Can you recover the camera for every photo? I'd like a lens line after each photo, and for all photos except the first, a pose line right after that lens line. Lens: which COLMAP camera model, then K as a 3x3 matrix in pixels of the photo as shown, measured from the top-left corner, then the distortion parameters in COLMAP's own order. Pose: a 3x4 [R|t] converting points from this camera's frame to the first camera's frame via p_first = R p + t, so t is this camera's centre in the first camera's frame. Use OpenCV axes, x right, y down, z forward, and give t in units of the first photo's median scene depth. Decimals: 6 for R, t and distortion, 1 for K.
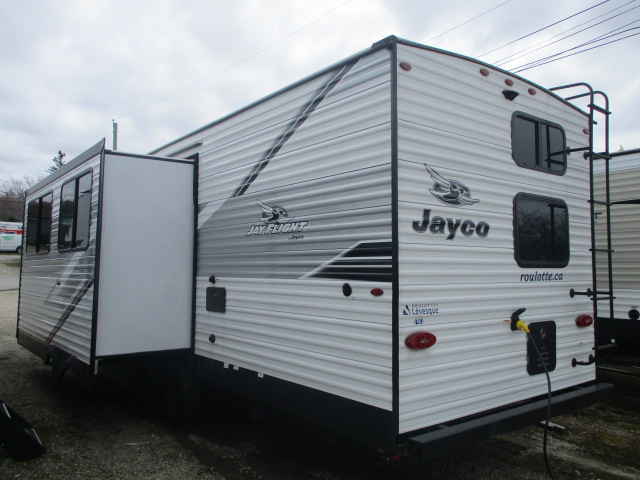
lens RADIAL K [[523.3, 0, 320.2], [0, 523.3, 239.6], [0, 0, 1]] dist [0.000016, 0.004578]
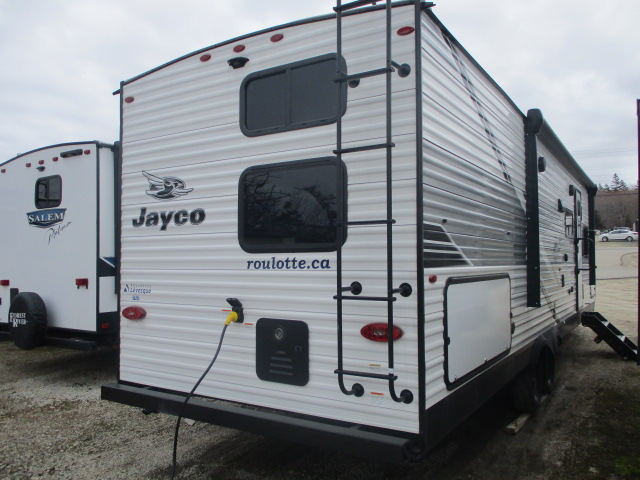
lens RADIAL K [[523.3, 0, 320.1], [0, 523.3, 239.1], [0, 0, 1]] dist [0.000016, 0.004578]
pose [[0.324537, -0.045695, -0.944769, 1.373490], [0.057416, 0.997942, -0.028544, 0.068155], [0.944129, -0.044981, 0.326493, 0.909399]]
